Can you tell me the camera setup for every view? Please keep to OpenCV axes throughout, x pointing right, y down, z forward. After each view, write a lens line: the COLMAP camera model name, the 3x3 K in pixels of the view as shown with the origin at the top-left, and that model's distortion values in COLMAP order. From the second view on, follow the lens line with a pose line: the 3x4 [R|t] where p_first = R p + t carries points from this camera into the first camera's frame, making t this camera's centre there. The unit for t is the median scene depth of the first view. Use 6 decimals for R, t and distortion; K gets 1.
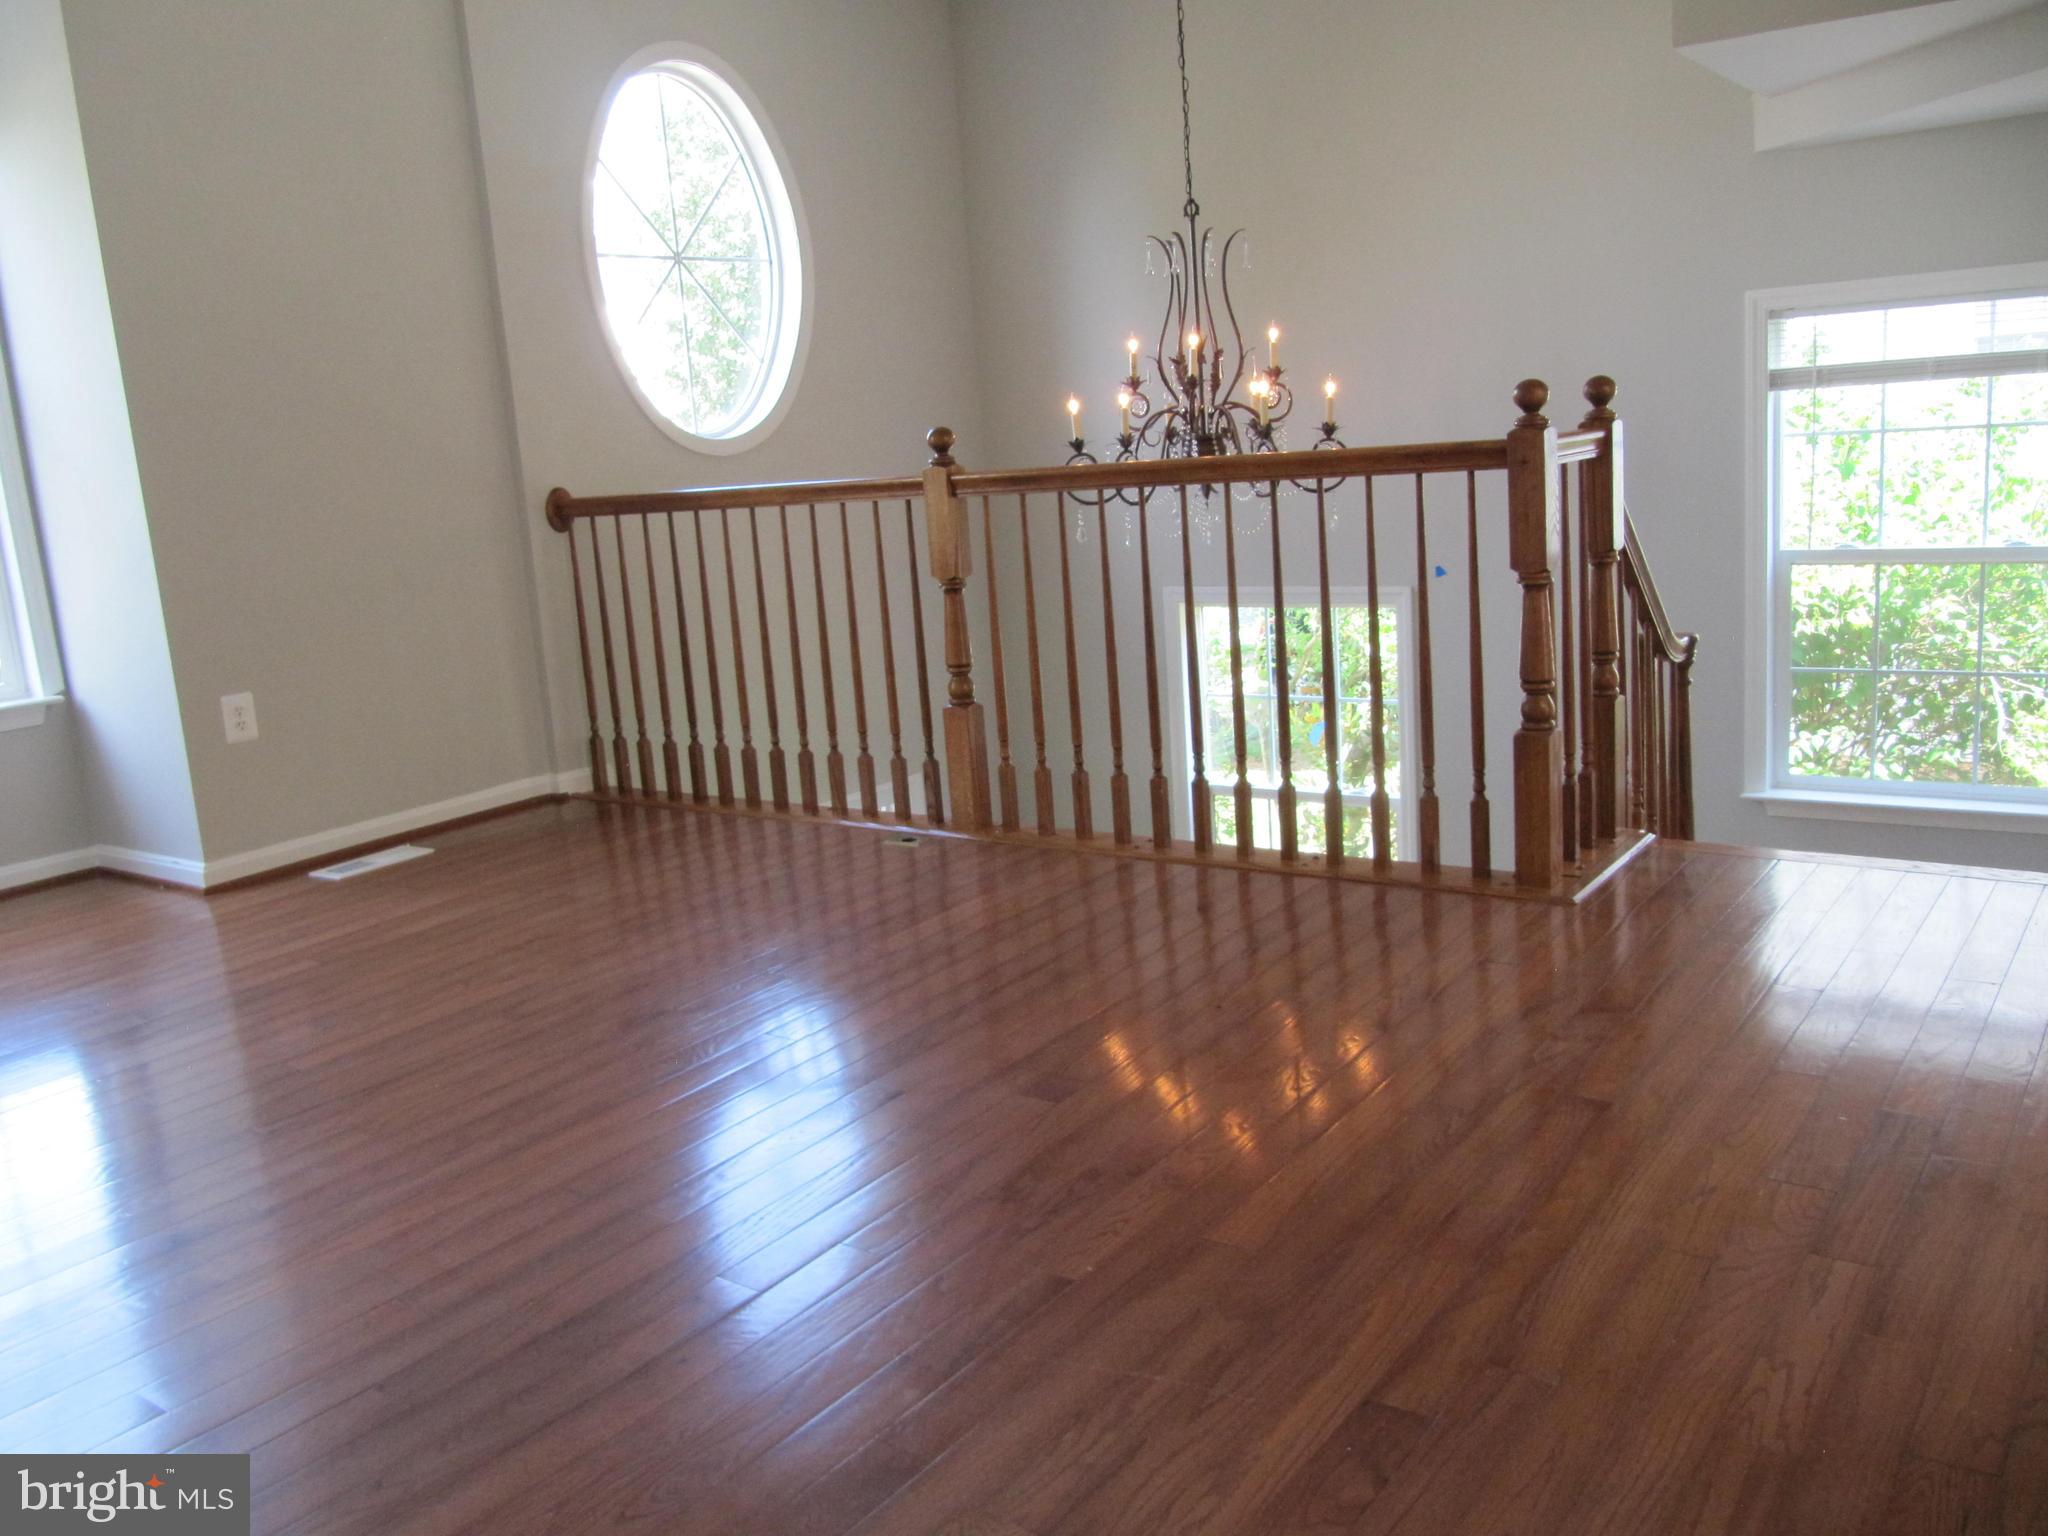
lens RADIAL K [[1659.1, 0, 1020.1], [0, 1659.1, 764.6], [0, 0, 1]] dist [-0.062277, 0.042011]
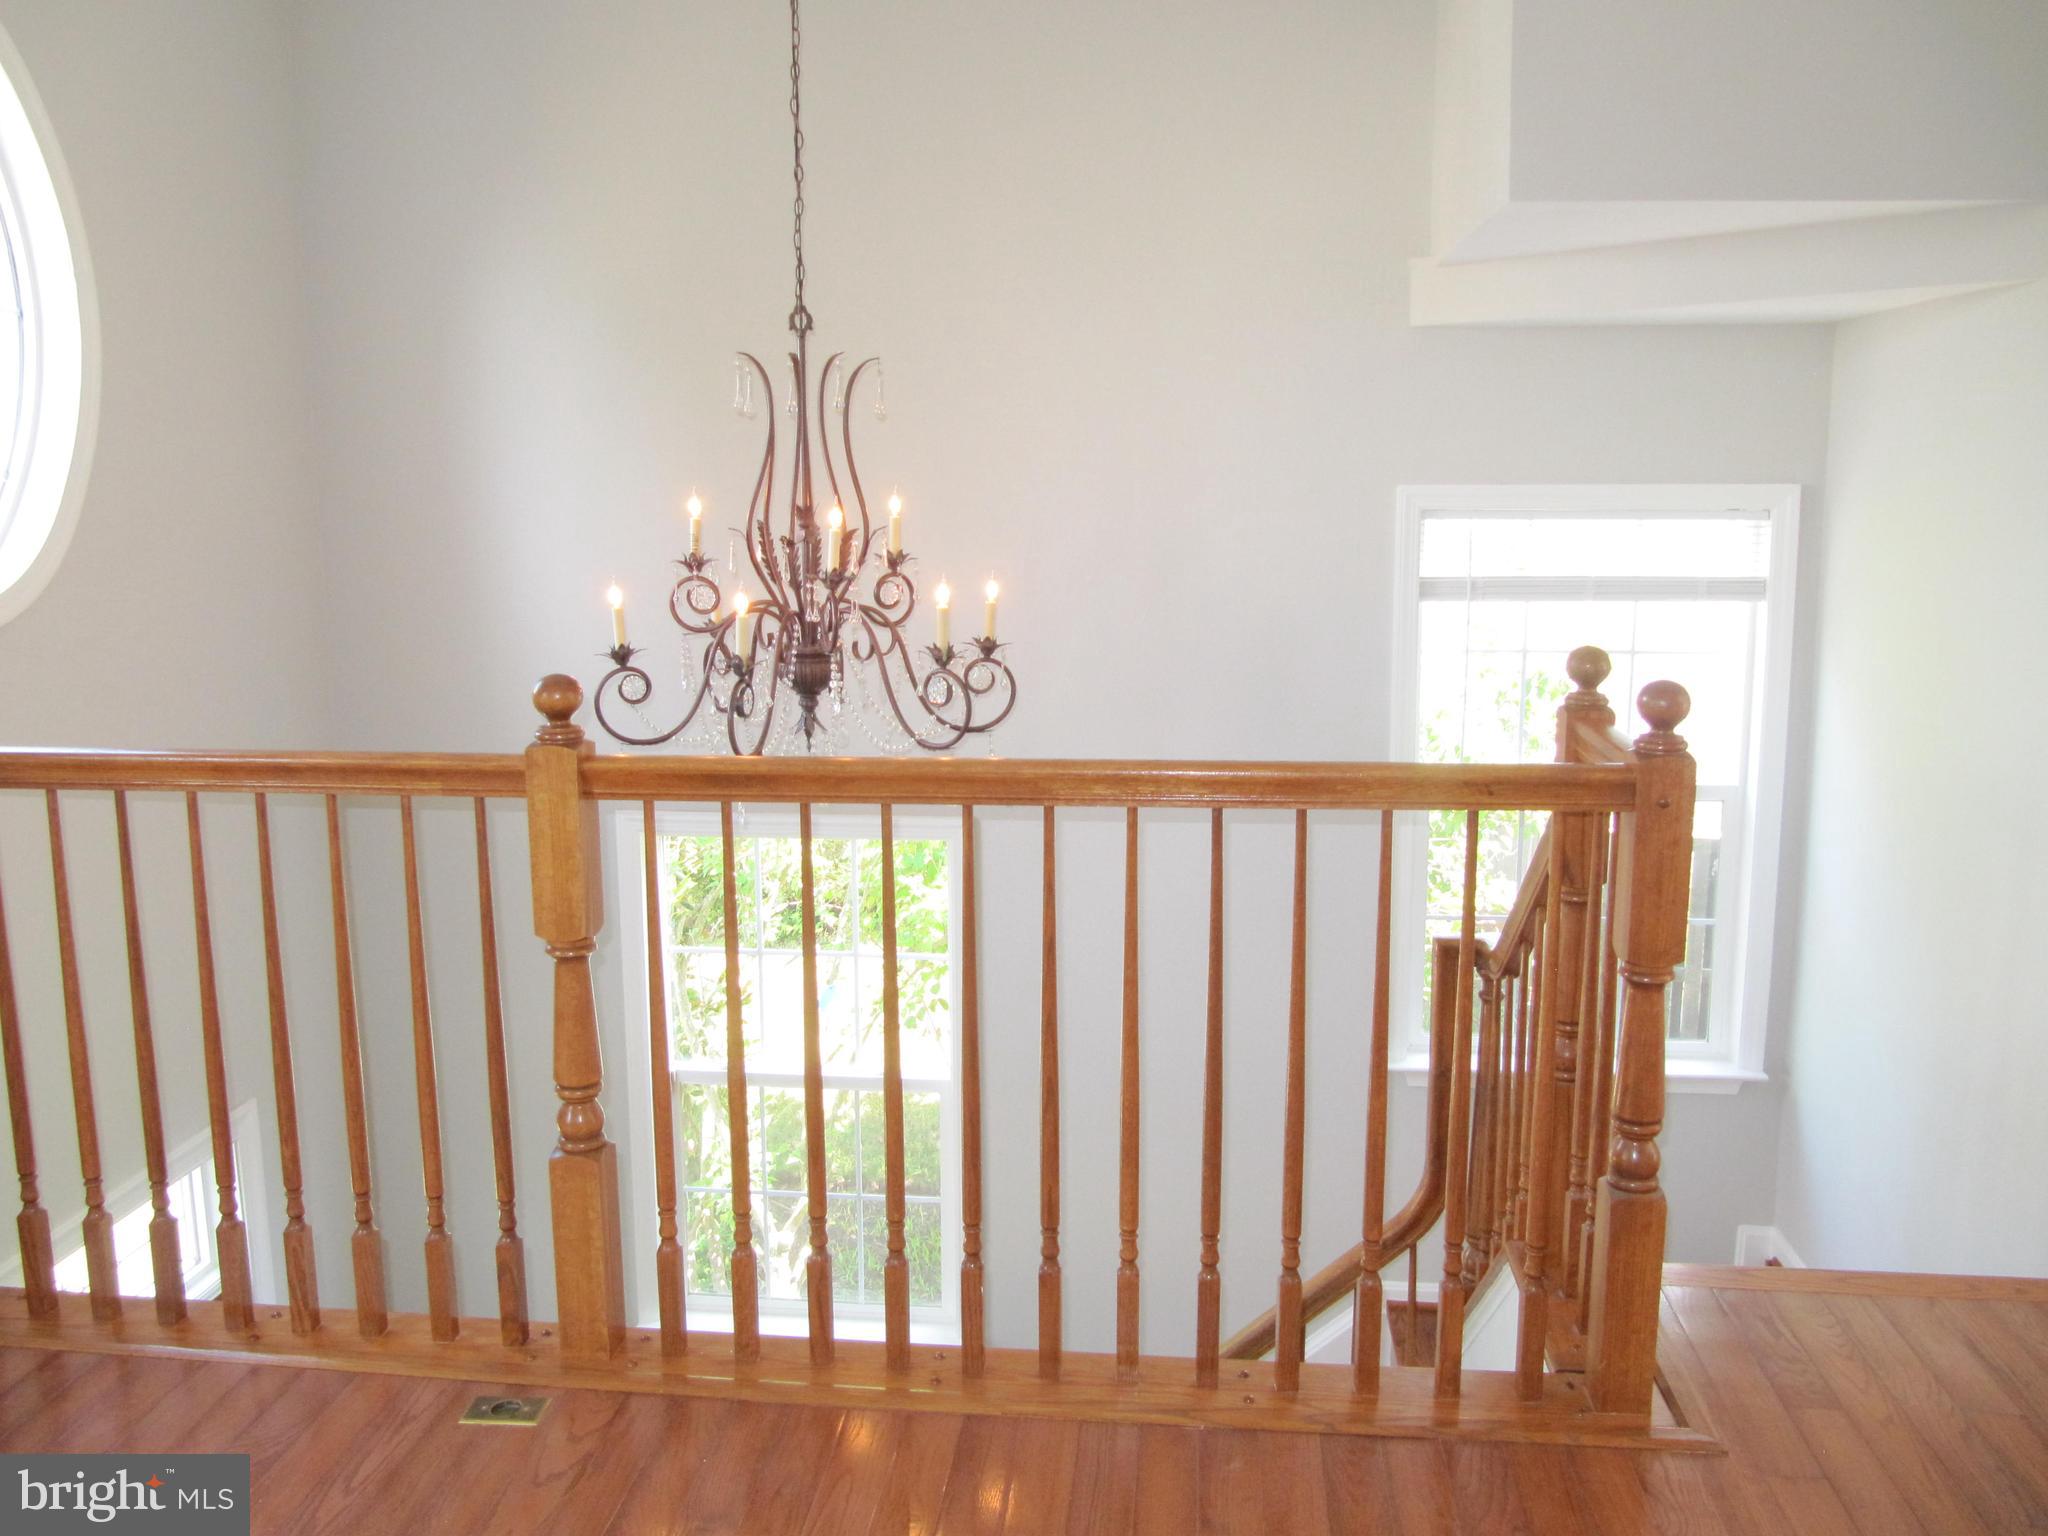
lens RADIAL K [[1690.0, 0, 1024.3], [0, 1690.0, 735.8], [0, 0, 1]] dist [0.002111, 0.002420]
pose [[0.867371, -0.006430, 0.497620, -0.166500], [0.040184, 0.997556, -0.057152, -0.121362], [-0.496036, 0.069568, 0.865510, 0.358294]]
